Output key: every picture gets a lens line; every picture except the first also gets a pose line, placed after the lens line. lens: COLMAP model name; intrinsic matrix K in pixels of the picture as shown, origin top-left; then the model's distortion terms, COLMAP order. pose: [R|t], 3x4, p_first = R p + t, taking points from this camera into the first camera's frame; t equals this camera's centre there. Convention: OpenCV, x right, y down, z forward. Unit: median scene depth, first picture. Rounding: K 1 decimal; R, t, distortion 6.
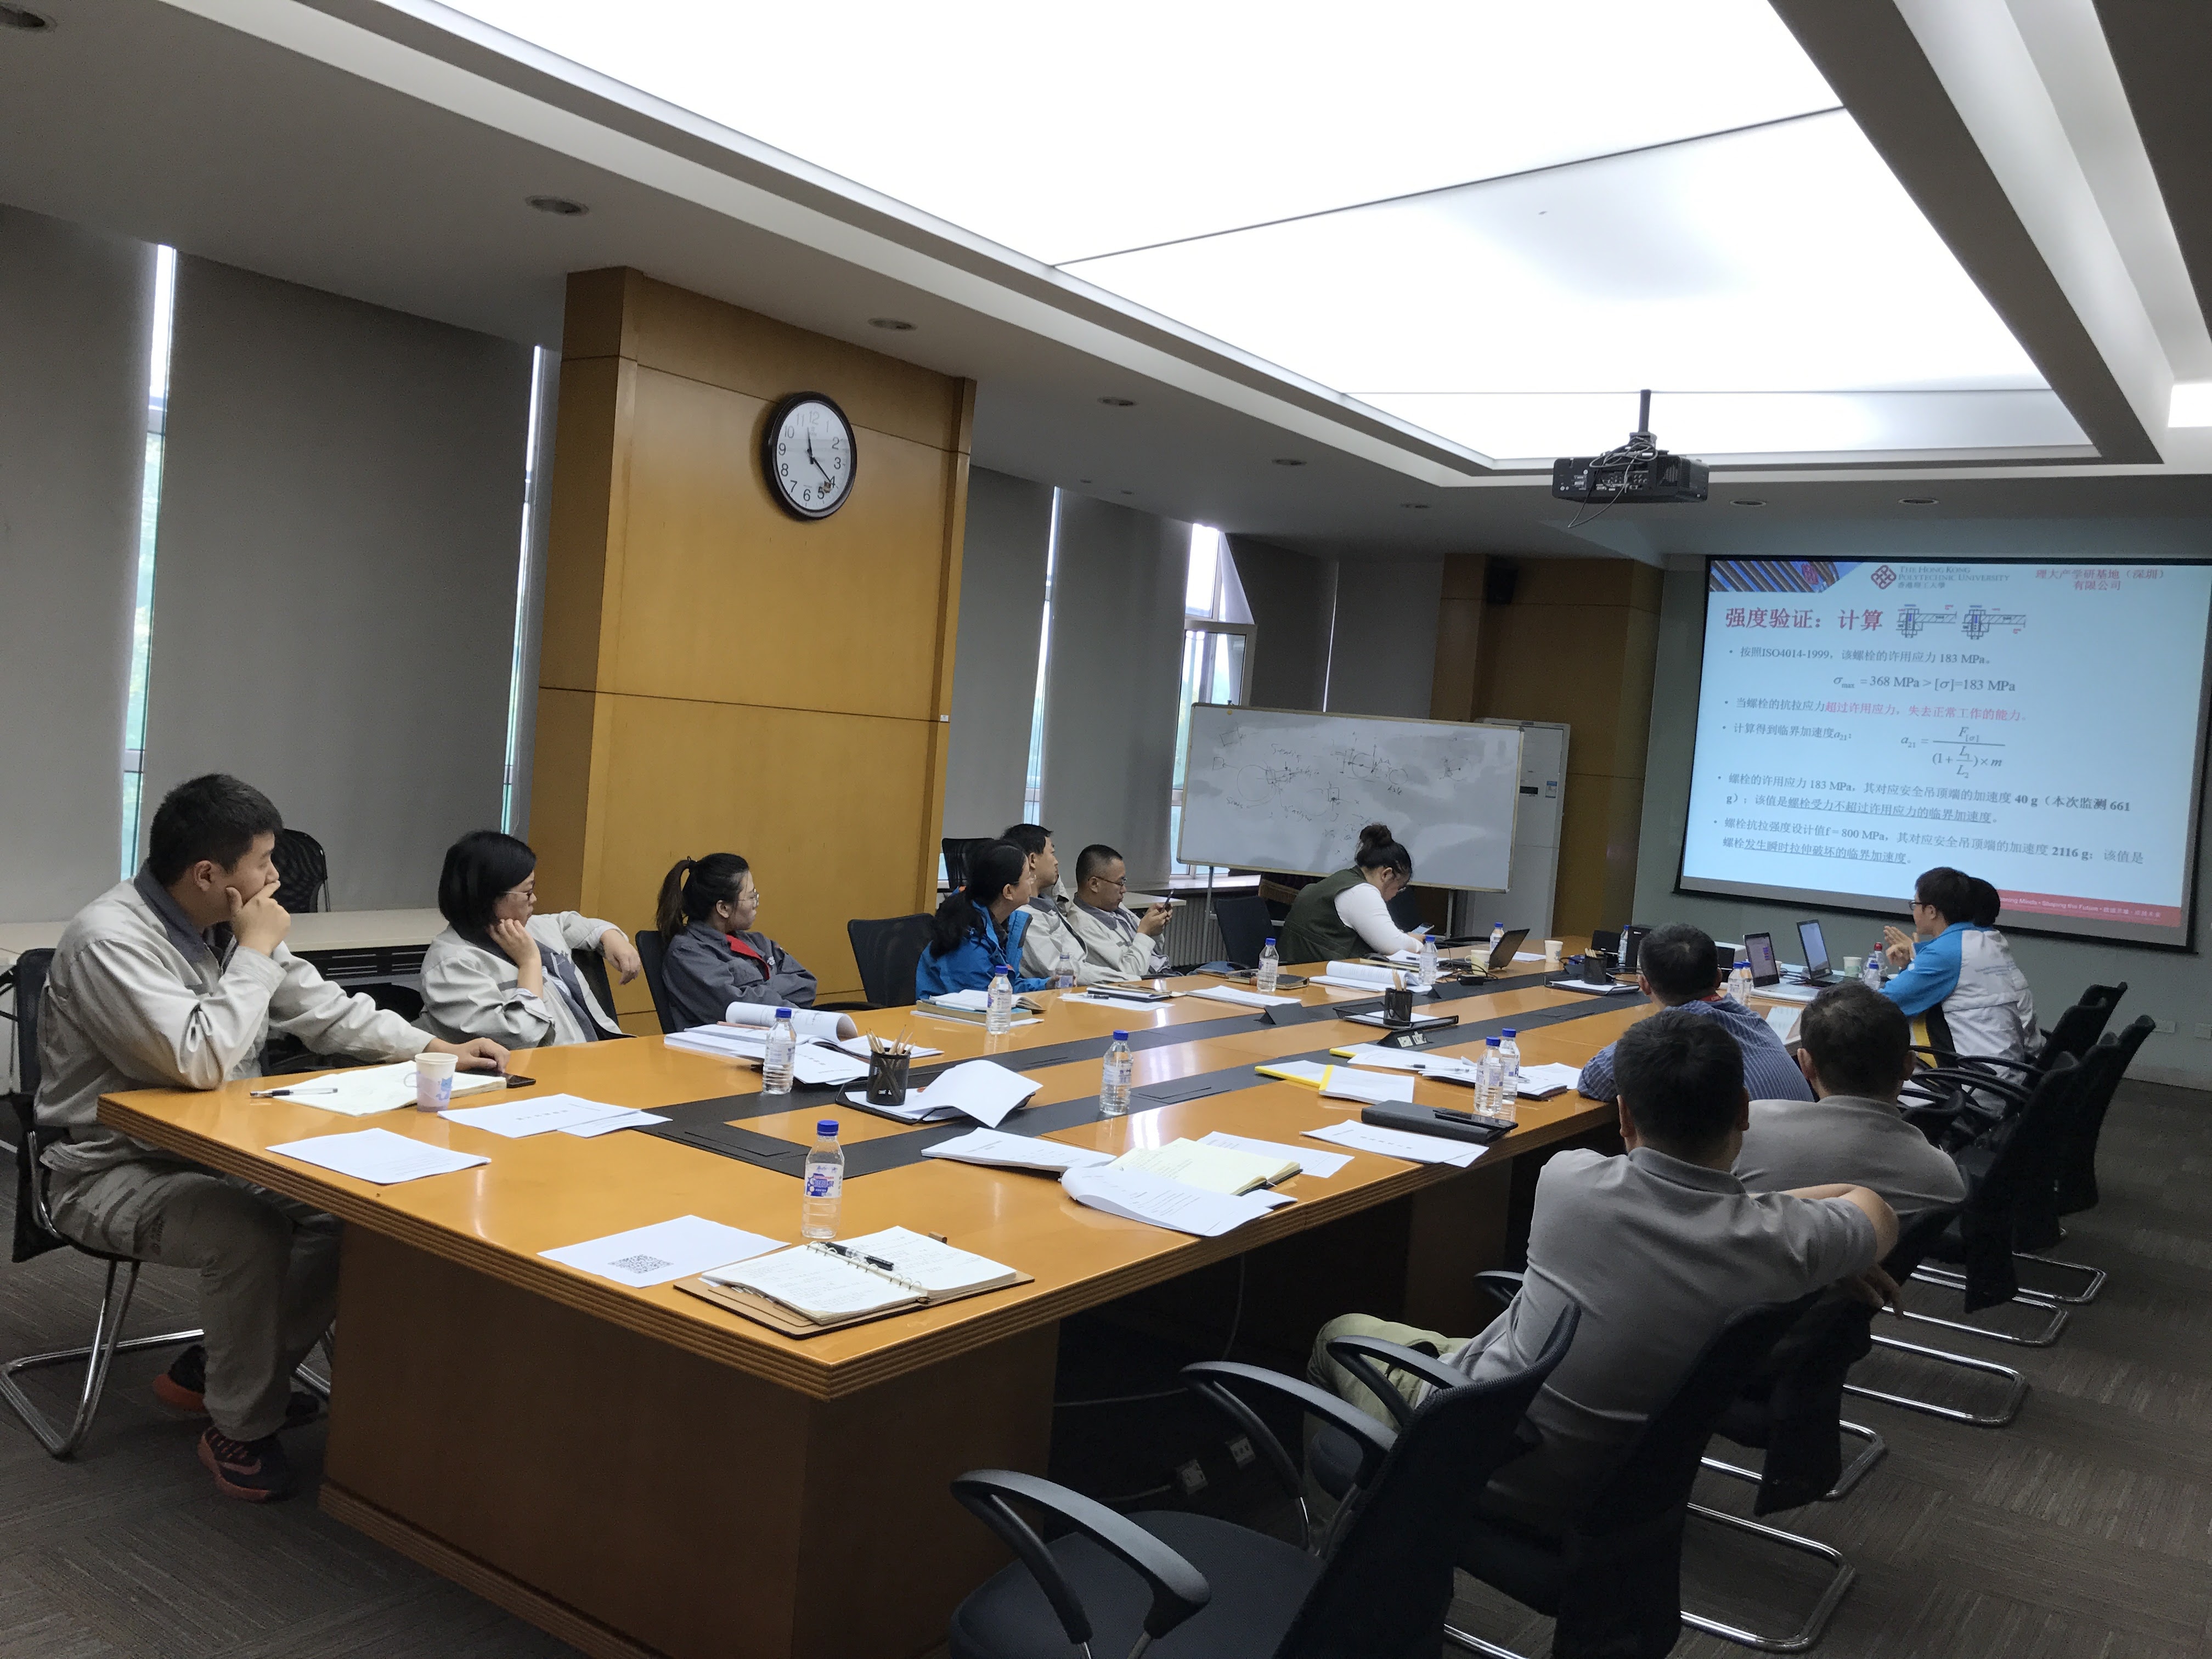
lens RADIAL K [[1821.1, 0, 1106.0], [0, 1821.1, 829.5], [0, 0, 1]] dist [0.010578, 0.003164]
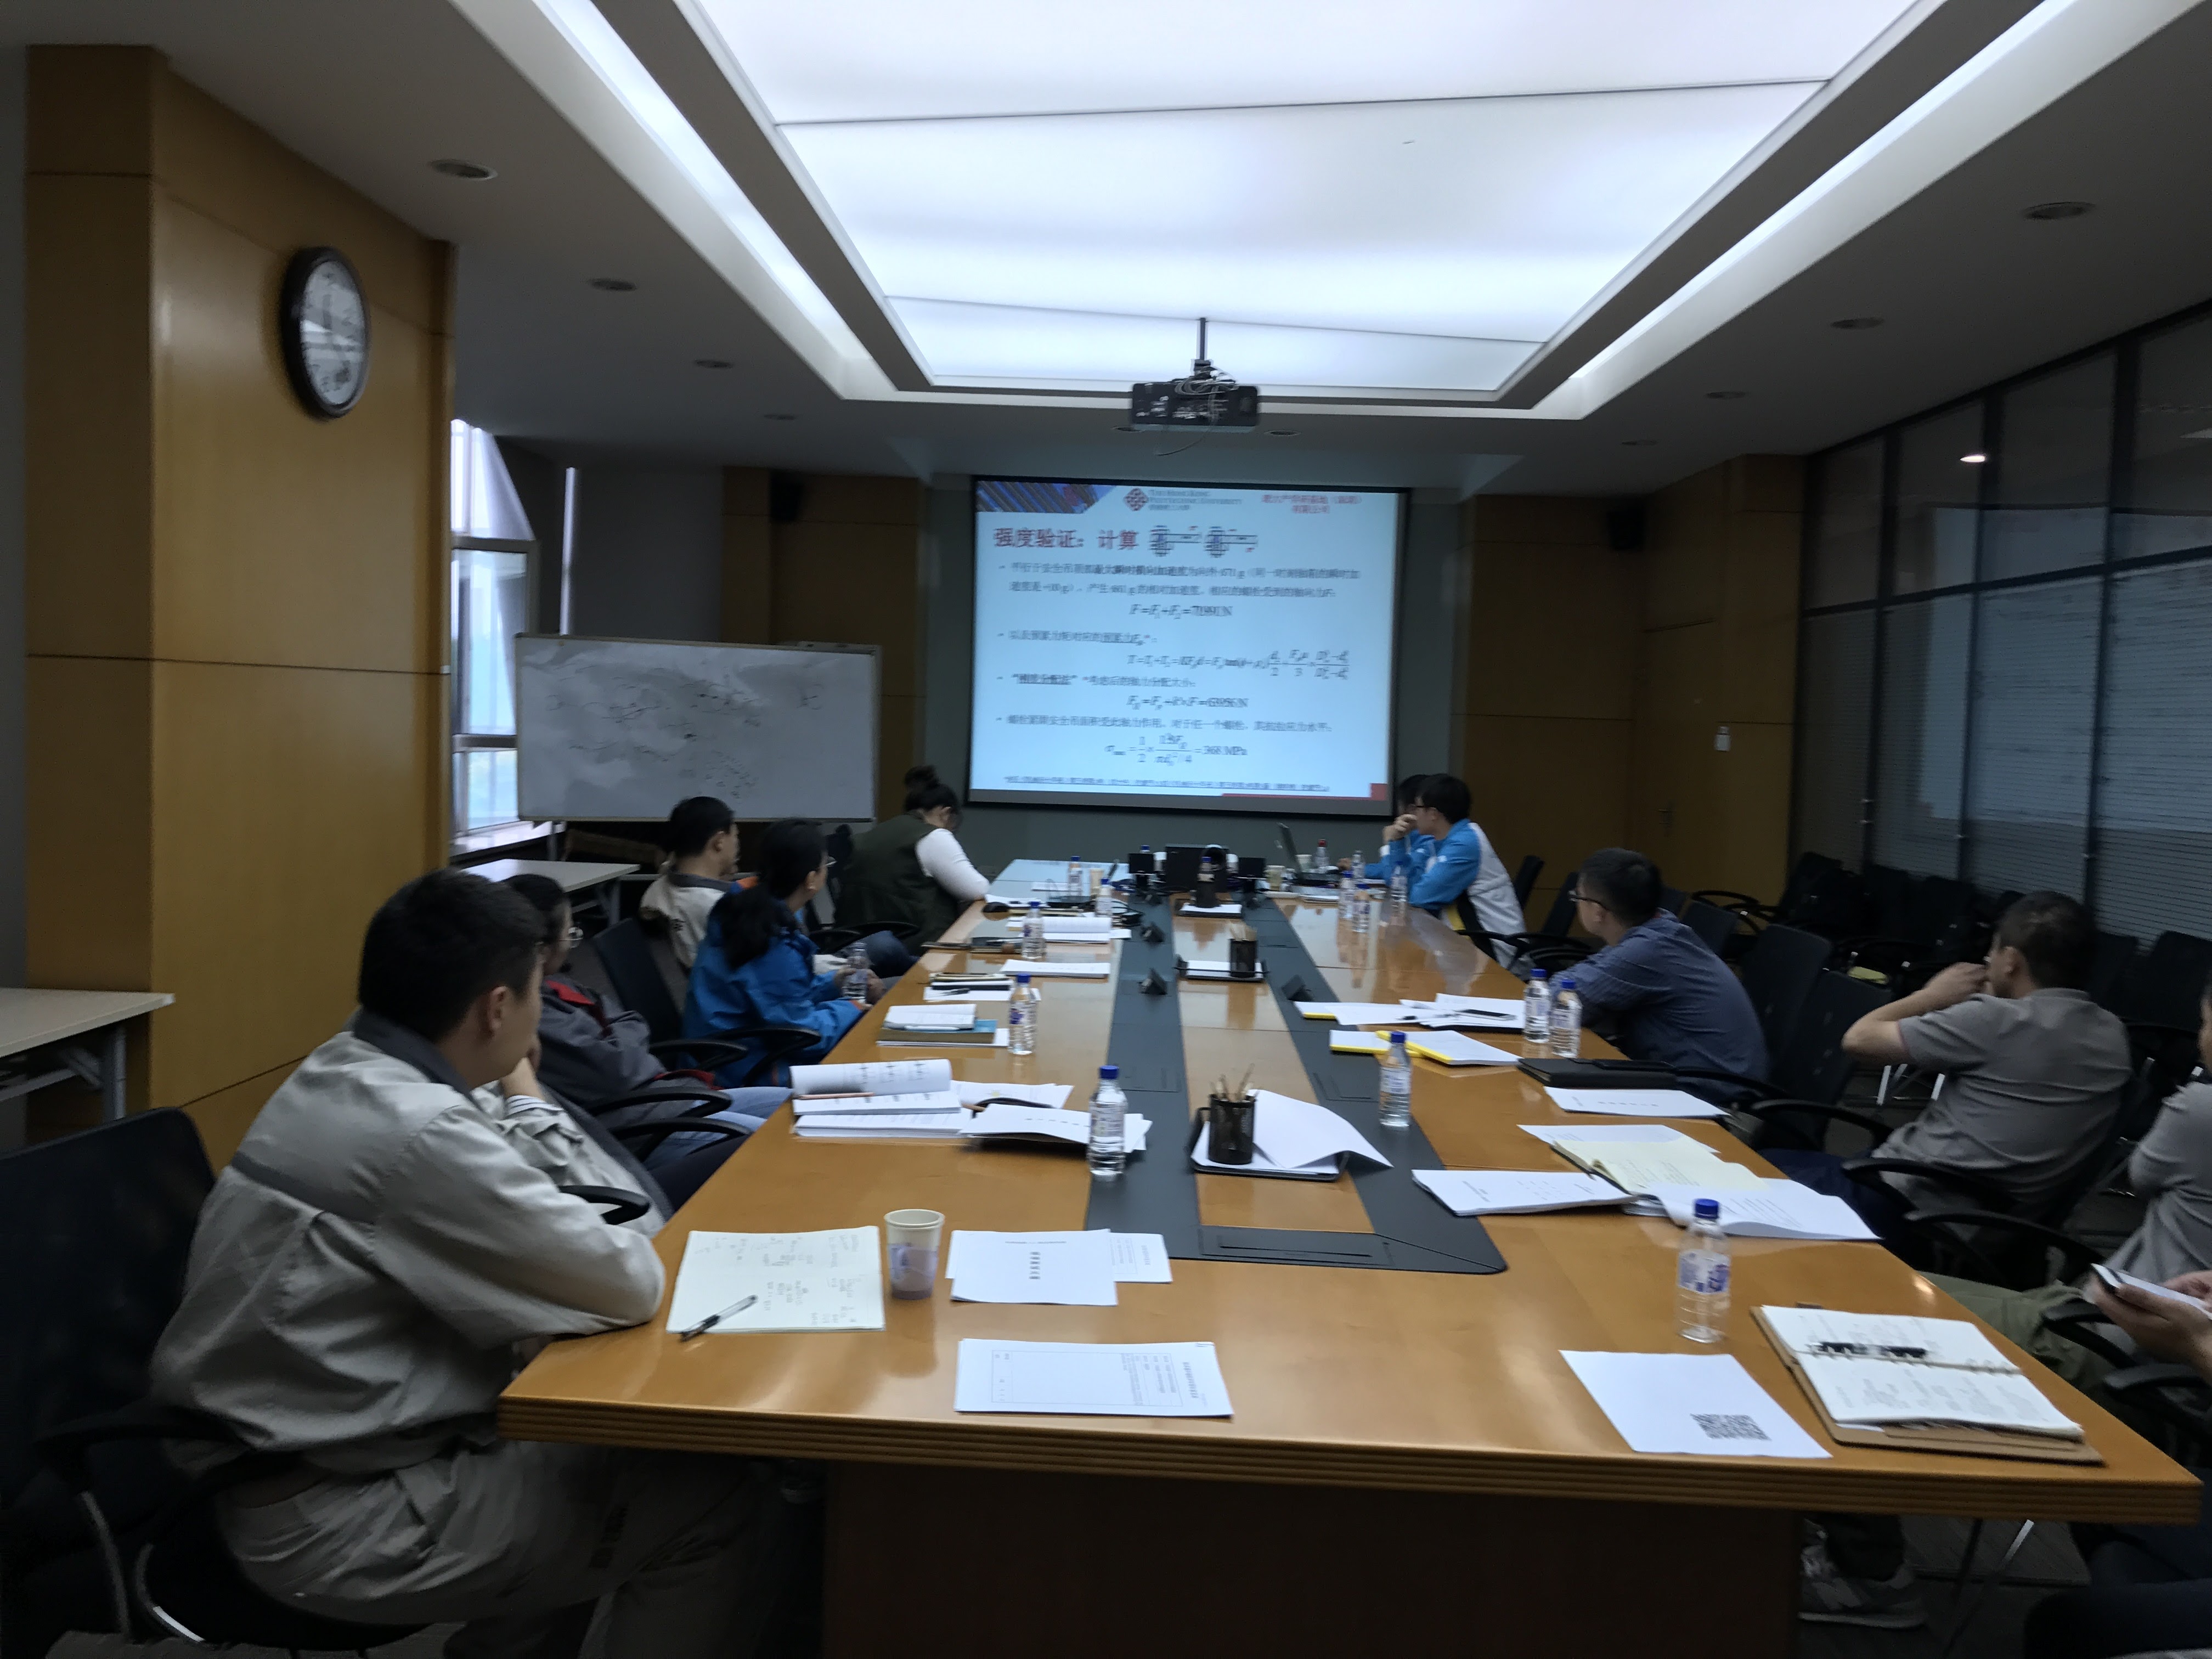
lens RADIAL K [[1804.1, 0, 1090.1], [0, 1804.1, 824.3], [0, 0, 1]] dist [0.118007, -0.255478]
pose [[0.836756, -0.087561, 0.540530, -0.202036], [0.061764, 0.995925, 0.065718, -0.019695], [-0.544082, -0.021605, 0.838754, 0.114407]]
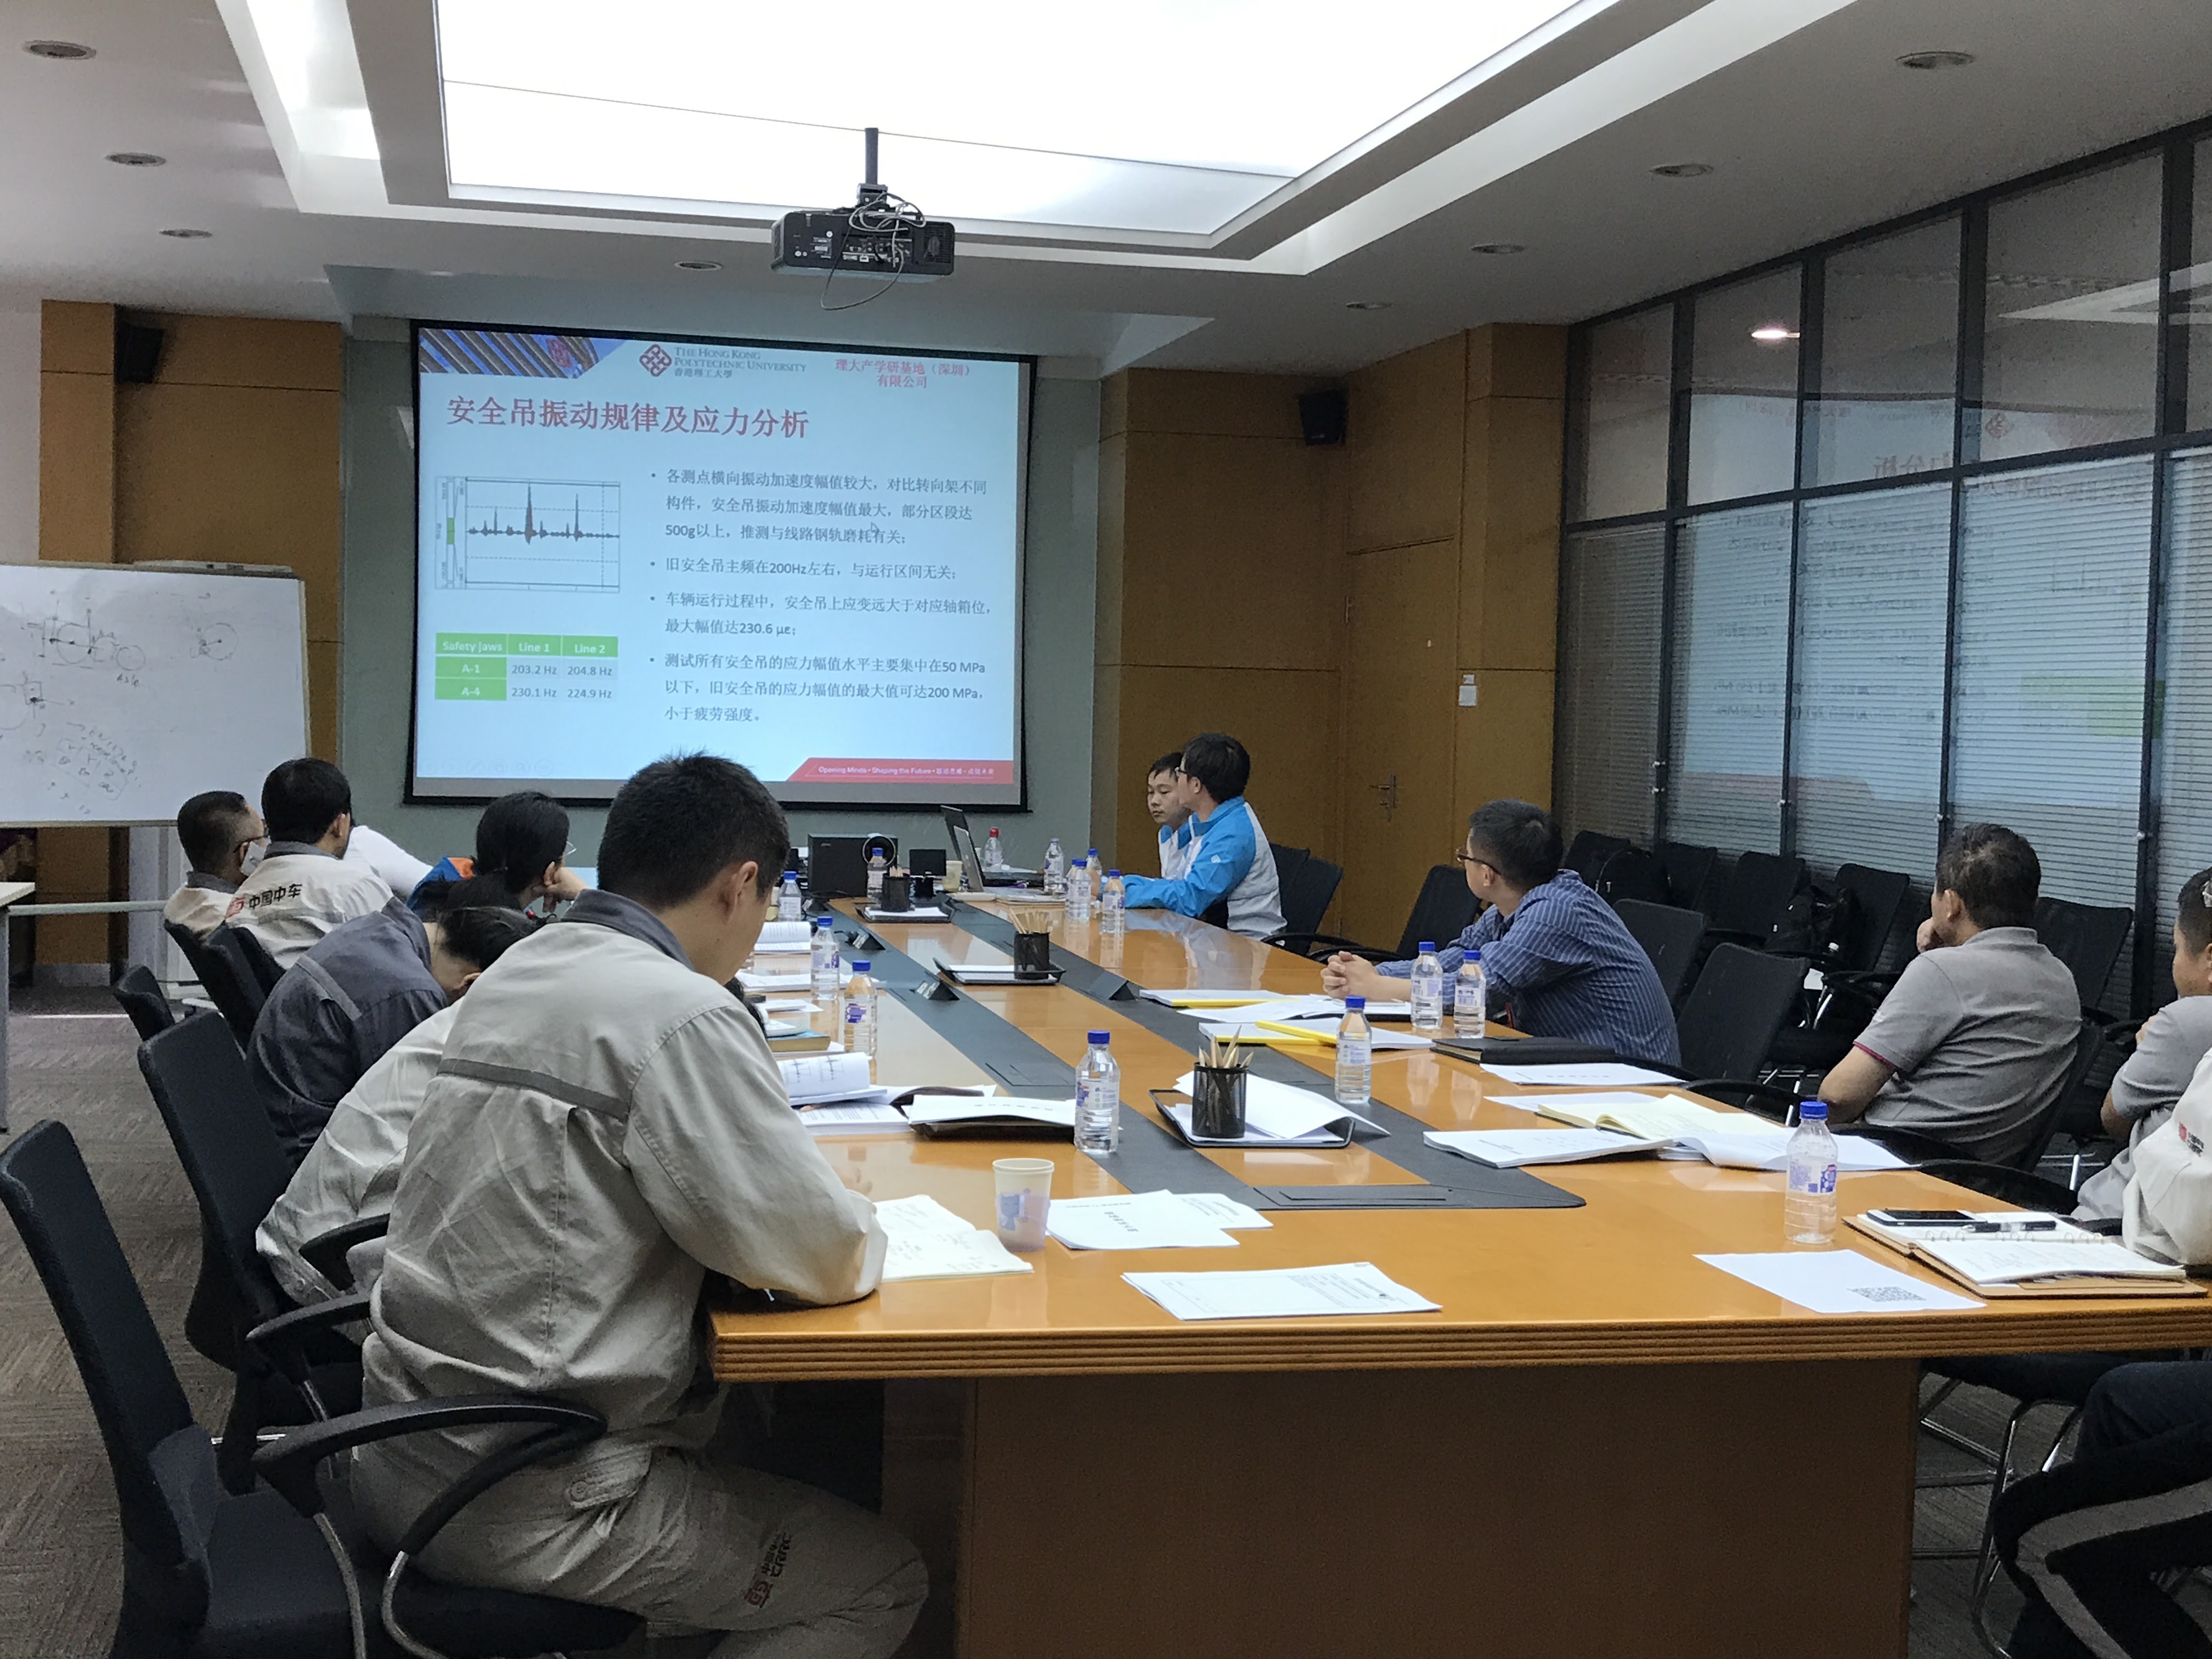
lens RADIAL K [[2699.3, 0, 1106.0], [0, 2699.3, 829.5], [0, 0, 1]] dist [0.243554, -1.111464]
pose [[0.672260, -0.101719, 0.733293, -0.311745], [0.067309, 0.994811, 0.076289, -0.019070], [-0.737249, -0.001929, 0.675619, 0.099397]]
